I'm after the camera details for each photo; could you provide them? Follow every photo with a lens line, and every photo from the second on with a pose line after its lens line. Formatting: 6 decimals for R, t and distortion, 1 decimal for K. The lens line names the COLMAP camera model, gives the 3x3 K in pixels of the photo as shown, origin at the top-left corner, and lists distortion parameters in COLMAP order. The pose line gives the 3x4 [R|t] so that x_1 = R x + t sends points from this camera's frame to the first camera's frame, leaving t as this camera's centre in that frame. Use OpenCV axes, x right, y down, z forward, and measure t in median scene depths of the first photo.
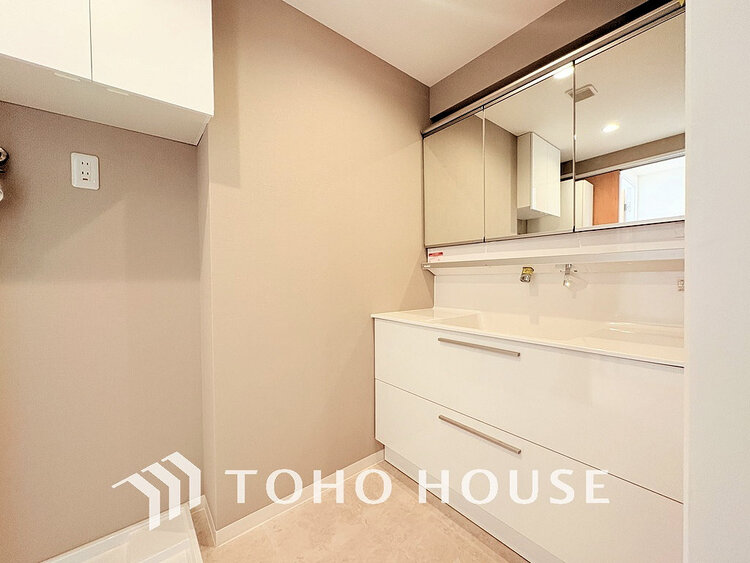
lens RADIAL K [[302.2, 0, 382.0], [0, 302.2, 281.4], [0, 0, 1]] dist [0.000261, 0.000468]
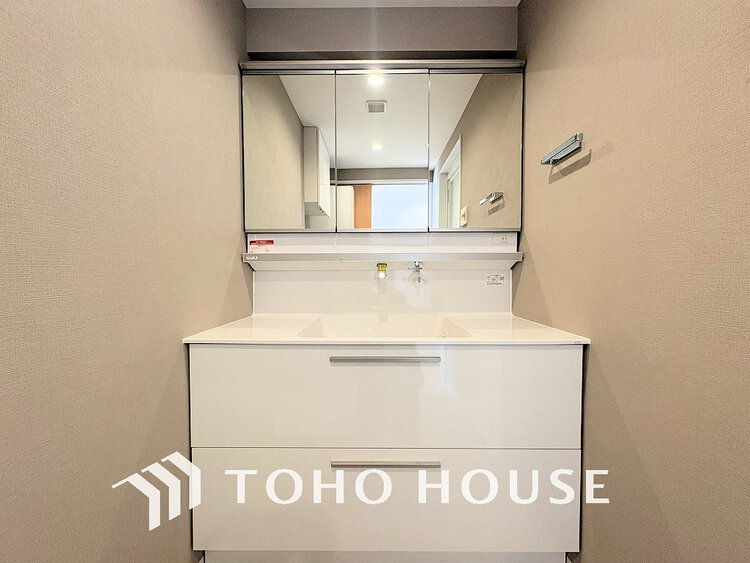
lens RADIAL K [[302.2, 0, 373.7], [0, 302.2, 281.4], [0, 0, 1]] dist [0.000261, 0.000468]
pose [[0.651597, -0.017992, 0.758352, -0.204038], [0.005861, 0.999808, 0.018685, -0.006822], [-0.758543, -0.007730, 0.651577, 0.312007]]
